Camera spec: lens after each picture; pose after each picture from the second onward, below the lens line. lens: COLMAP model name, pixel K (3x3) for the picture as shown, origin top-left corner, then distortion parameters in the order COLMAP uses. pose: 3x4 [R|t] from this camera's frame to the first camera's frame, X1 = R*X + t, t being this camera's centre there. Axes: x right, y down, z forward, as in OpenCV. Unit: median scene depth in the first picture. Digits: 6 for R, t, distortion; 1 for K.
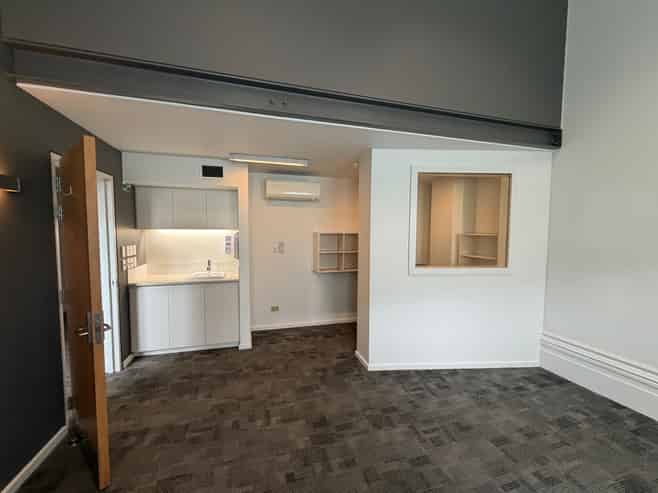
lens RADIAL K [[265.0, 0, 329.3], [0, 265.0, 247.7], [0, 0, 1]] dist [-0.002203, 0.000554]
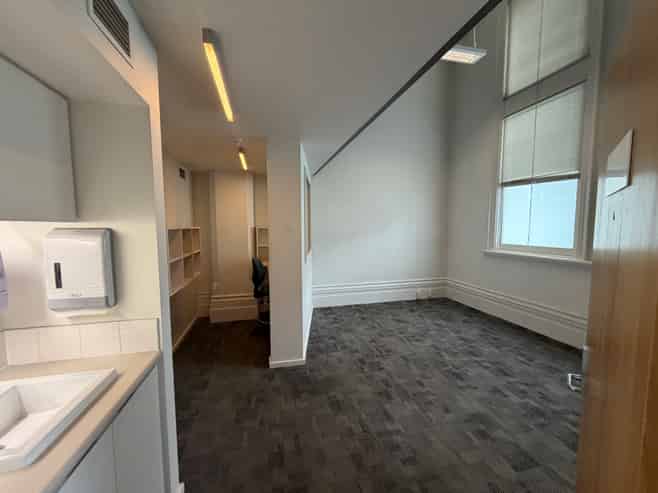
lens RADIAL K [[265.0, 0, 330.2], [0, 265.0, 245.6], [0, 0, 1]] dist [-0.002203, 0.000554]
pose [[0.038043, -0.083478, 0.995783, -1.003847], [0.062828, 0.994733, 0.080989, -0.065446], [-0.997299, 0.059482, 0.043088, 1.045970]]
